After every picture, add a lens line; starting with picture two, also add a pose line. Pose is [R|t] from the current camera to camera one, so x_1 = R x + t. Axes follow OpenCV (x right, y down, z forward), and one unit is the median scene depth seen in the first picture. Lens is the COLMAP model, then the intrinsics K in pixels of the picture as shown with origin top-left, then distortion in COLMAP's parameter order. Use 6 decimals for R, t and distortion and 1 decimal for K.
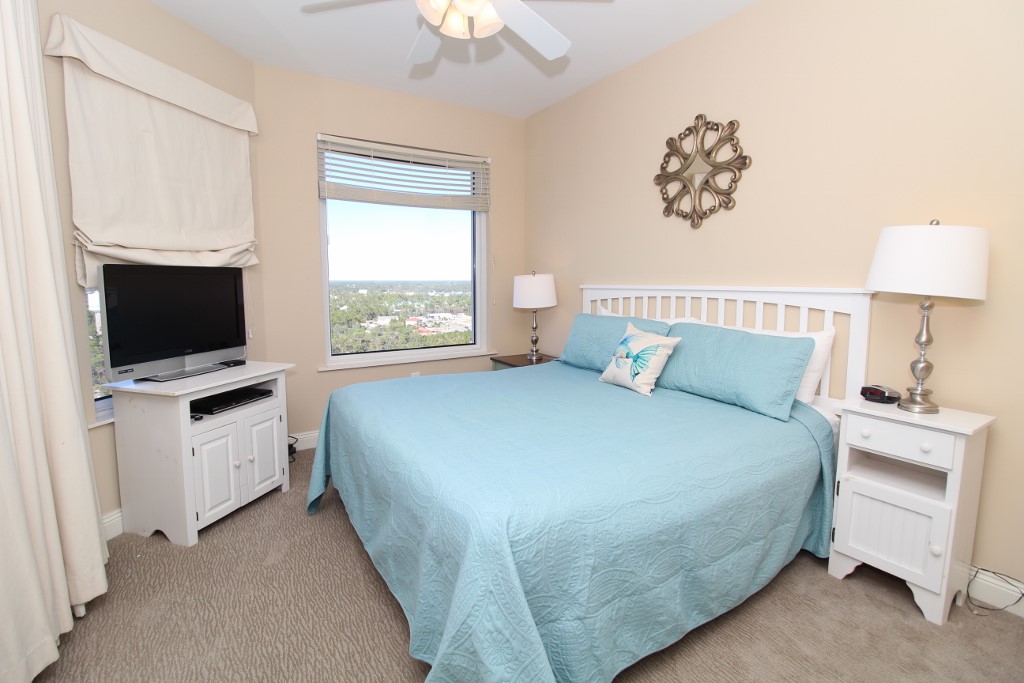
lens RADIAL K [[471.8, 0, 513.5], [0, 471.8, 315.7], [0, 0, 1]] dist [-0.003239, -0.010780]
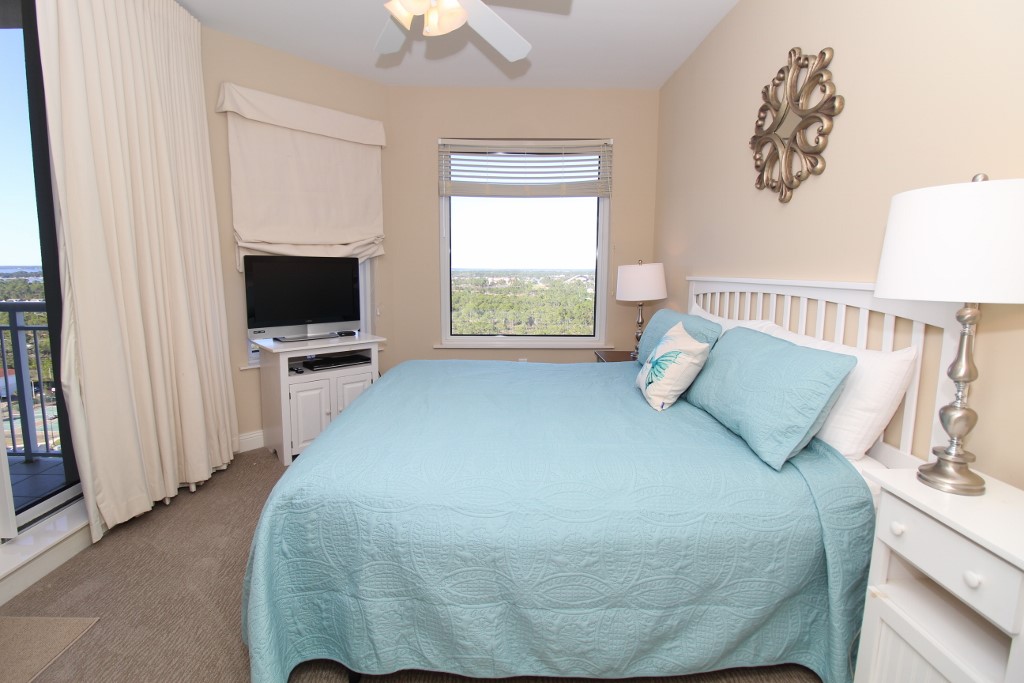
lens RADIAL K [[471.8, 0, 480.2], [0, 471.8, 316.7], [0, 0, 1]] dist [-0.003239, -0.010780]
pose [[0.857200, 0.058064, -0.511700, 0.383335], [-0.046527, 0.998292, 0.035336, -0.006463], [0.512878, -0.006482, 0.858437, 0.107414]]
